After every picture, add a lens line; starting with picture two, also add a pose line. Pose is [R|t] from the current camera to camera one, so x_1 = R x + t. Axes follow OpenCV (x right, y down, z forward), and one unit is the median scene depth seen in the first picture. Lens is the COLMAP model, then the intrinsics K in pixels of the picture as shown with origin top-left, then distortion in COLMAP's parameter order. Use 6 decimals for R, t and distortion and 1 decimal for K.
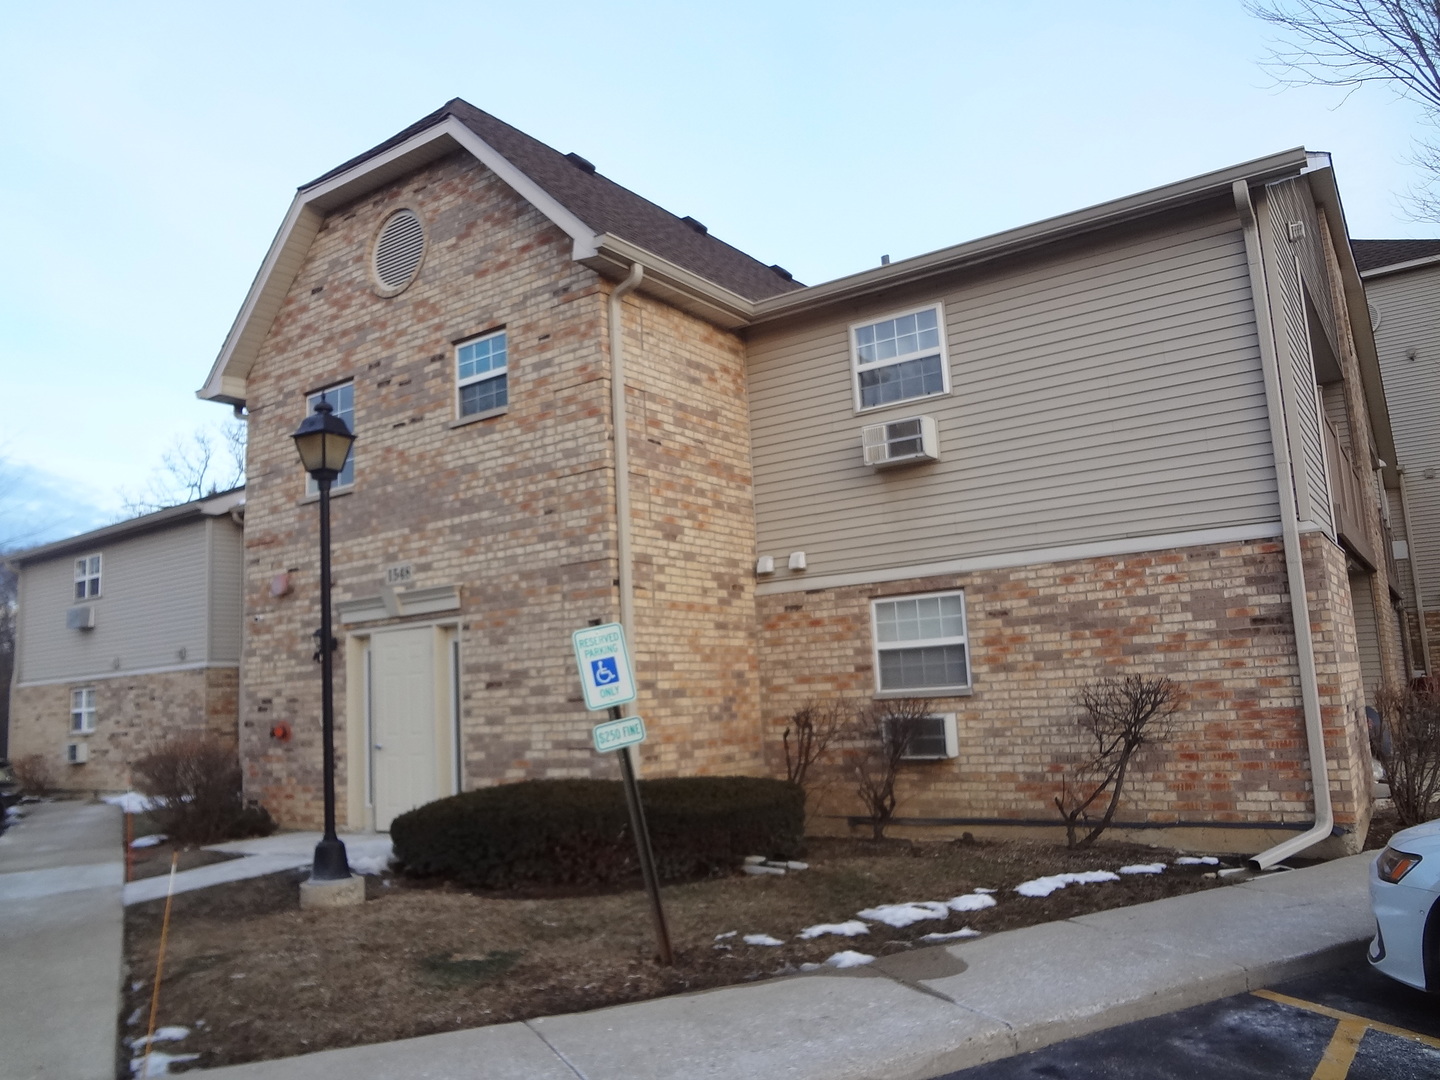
lens RADIAL K [[1079.2, 0, 720.2], [0, 1079.2, 540.5], [0, 0, 1]] dist [-0.046197, 0.009069]
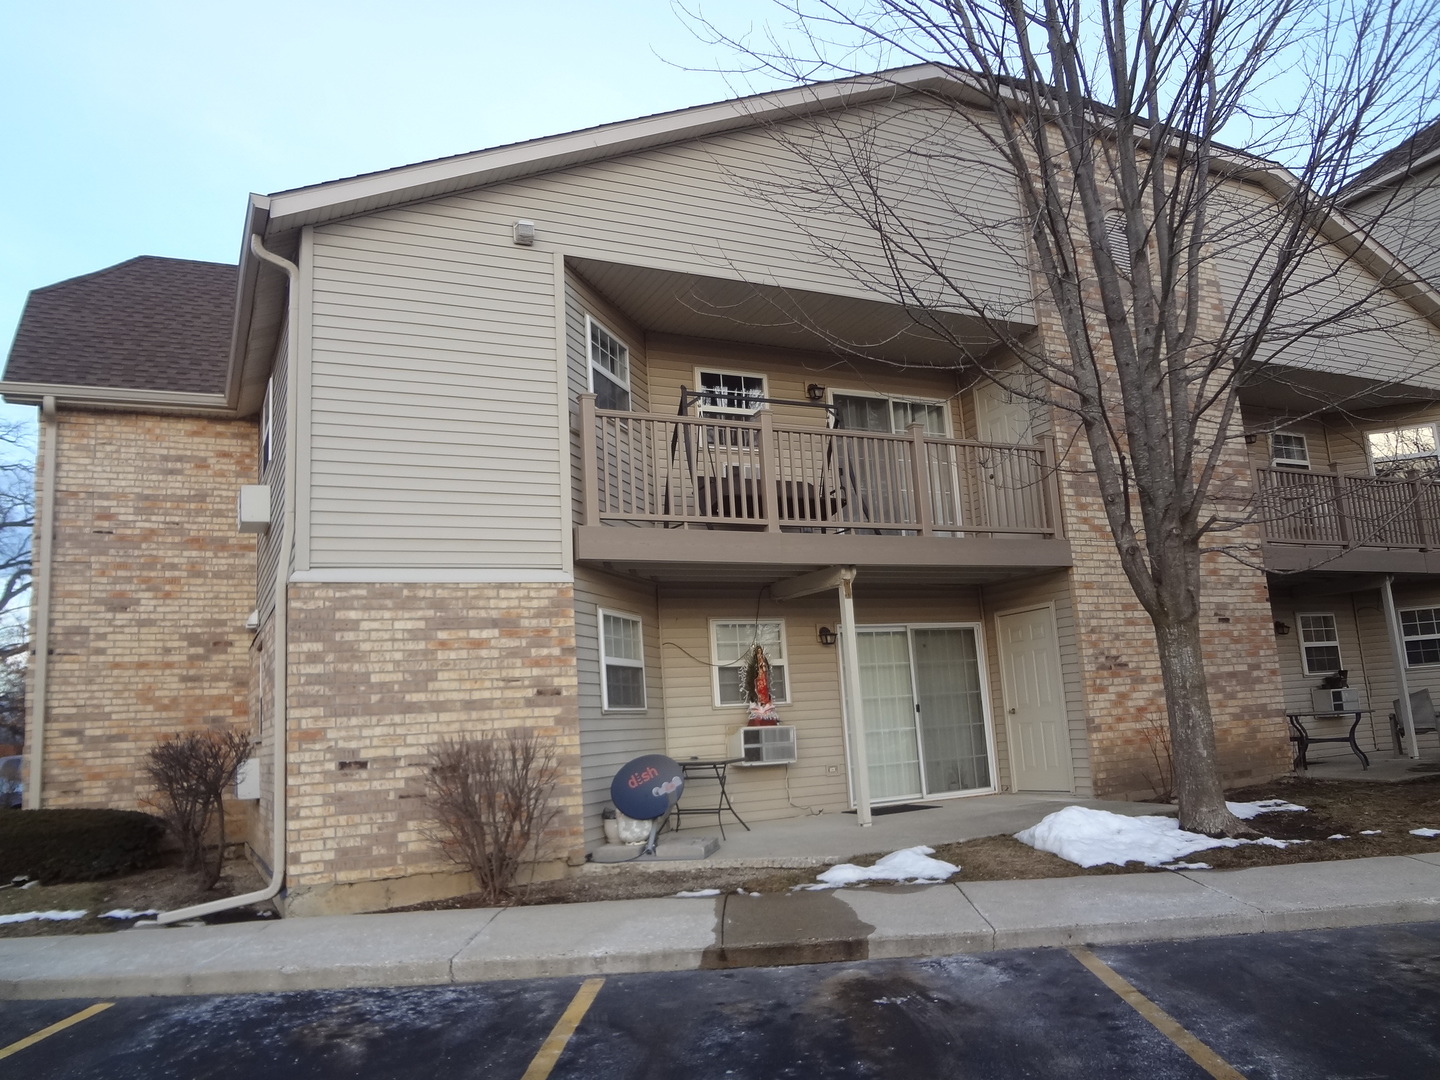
lens RADIAL K [[1079.2, 0, 720.2], [0, 1079.2, 540.5], [0, 0, 1]] dist [-0.046197, 0.009069]
pose [[0.876231, -0.095532, -0.472327, 1.096187], [0.092556, 0.995267, -0.029598, 0.017803], [0.472919, -0.017782, 0.880927, 0.262419]]
